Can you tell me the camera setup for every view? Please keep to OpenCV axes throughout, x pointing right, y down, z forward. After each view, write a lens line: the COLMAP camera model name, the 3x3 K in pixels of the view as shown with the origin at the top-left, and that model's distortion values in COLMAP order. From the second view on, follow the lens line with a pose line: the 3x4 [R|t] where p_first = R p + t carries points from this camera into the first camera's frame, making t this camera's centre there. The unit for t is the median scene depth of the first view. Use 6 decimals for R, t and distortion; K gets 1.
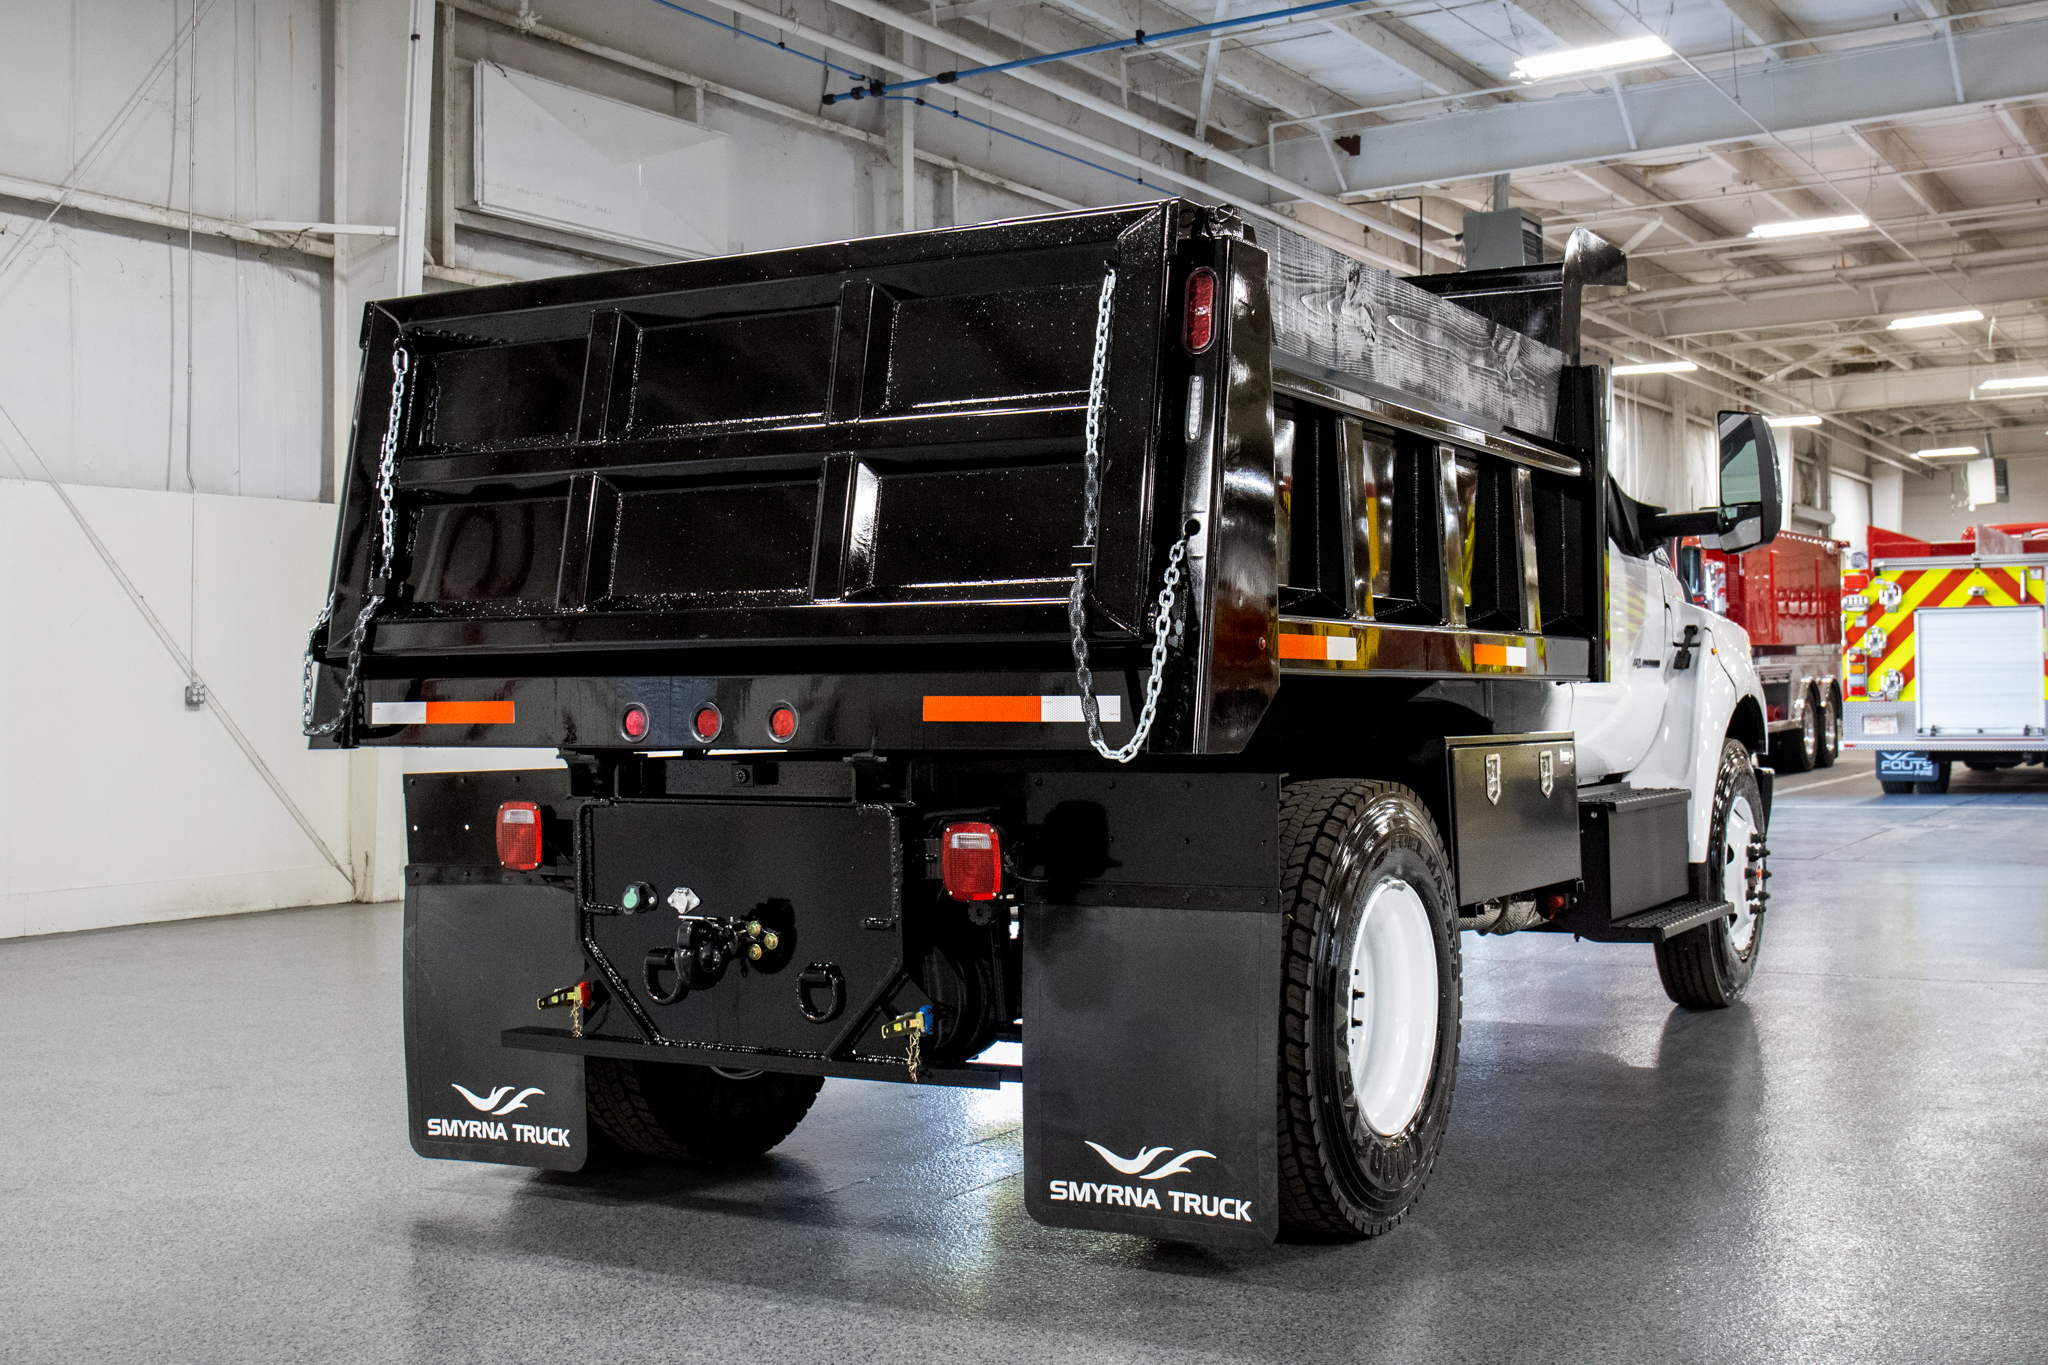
lens RADIAL K [[2413.3, 0, 1039.3], [0, 2413.3, 606.9], [0, 0, 1]] dist [-0.123251, 0.188359]
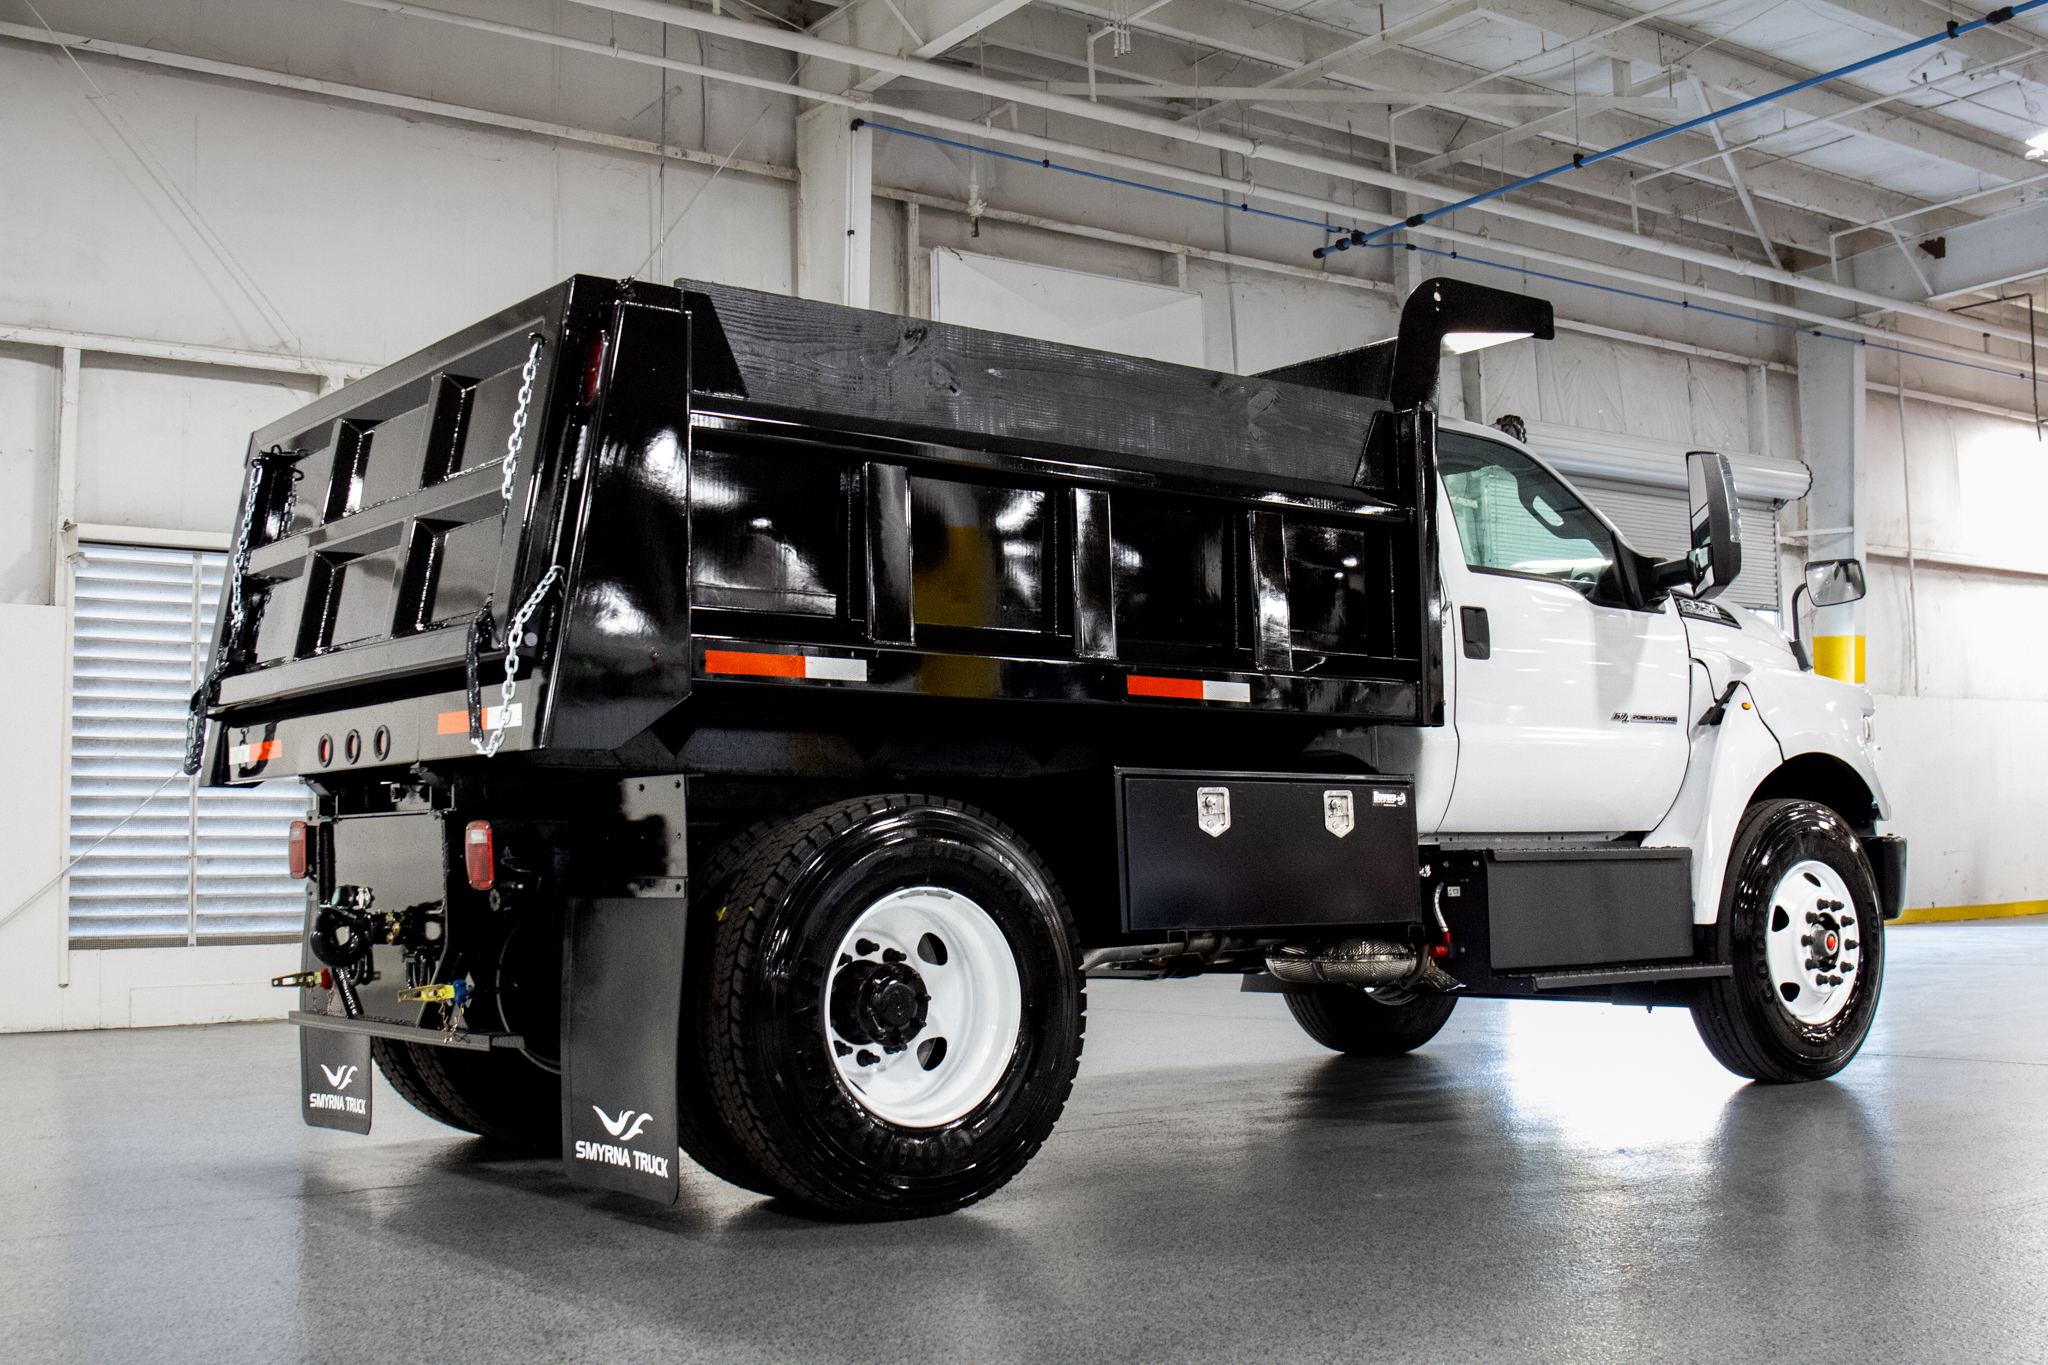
lens RADIAL K [[2305.2, 0, 1021.3], [0, 2305.2, 626.0], [0, 0, 1]] dist [-0.117865, 0.151054]
pose [[0.918012, -0.045859, -0.393892, 0.366591], [0.020126, 0.997399, -0.069216, 0.043003], [0.396042, 0.055613, 0.916547, 0.043925]]
